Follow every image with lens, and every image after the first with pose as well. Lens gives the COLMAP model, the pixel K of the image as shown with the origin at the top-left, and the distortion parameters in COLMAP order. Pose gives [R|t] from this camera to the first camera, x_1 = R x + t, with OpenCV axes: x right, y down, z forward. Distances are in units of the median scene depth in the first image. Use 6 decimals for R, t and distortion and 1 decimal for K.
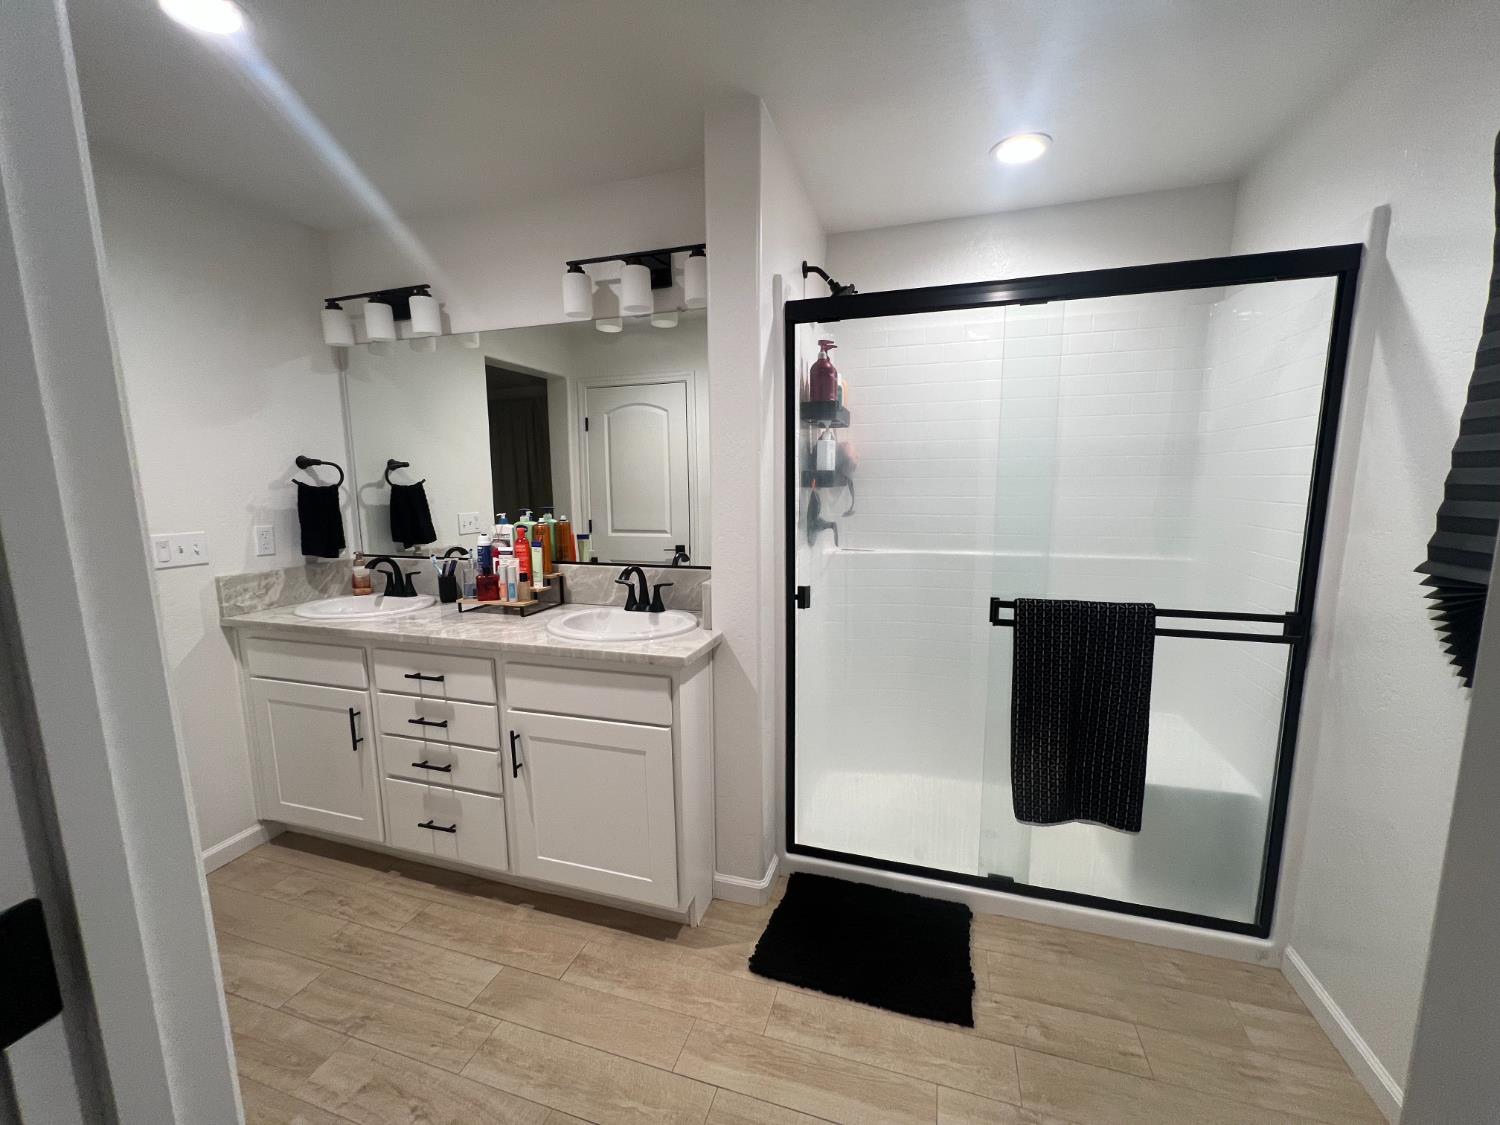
lens RADIAL K [[599.3, 0, 750.4], [0, 599.3, 563.6], [0, 0, 1]] dist [0.001347, 0.000480]
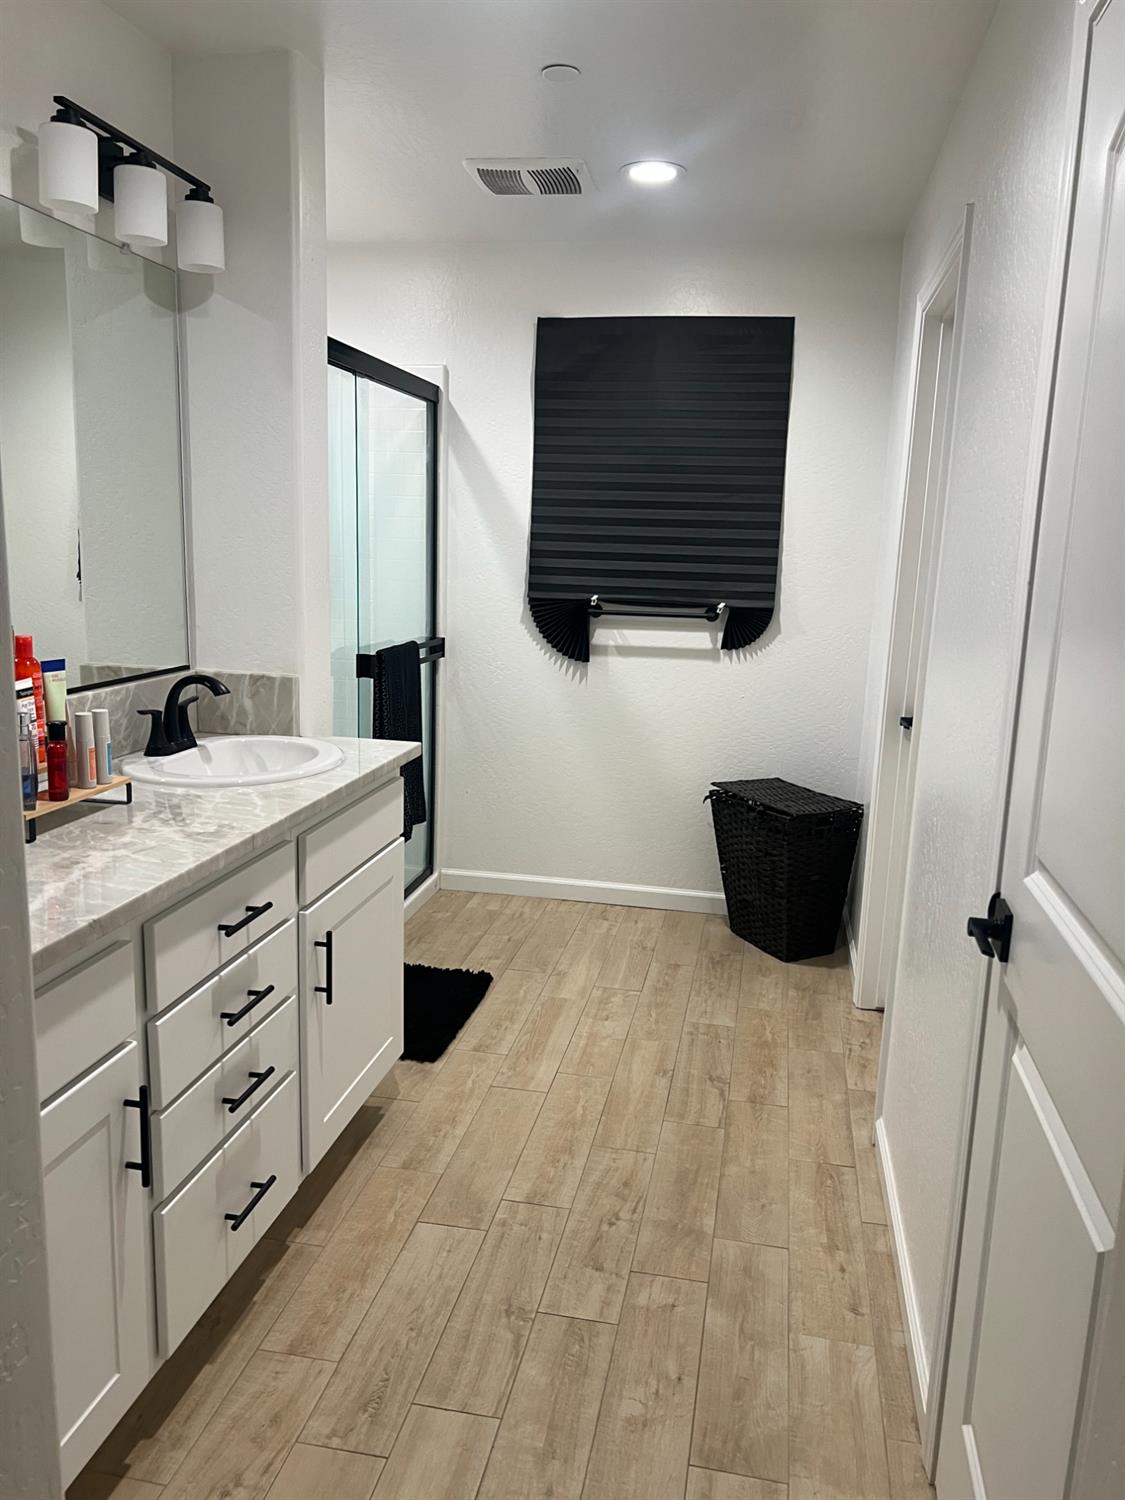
lens RADIAL K [[1139.7, 0, 562.5], [0, 1139.7, 750.0], [0, 0, 1]] dist [0.023923, -0.005321]
pose [[-0.113050, -0.178098, 0.977497, -1.875650], [0.107742, 0.975805, 0.190251, -0.137623], [-0.987730, 0.126826, -0.091126, 0.992571]]
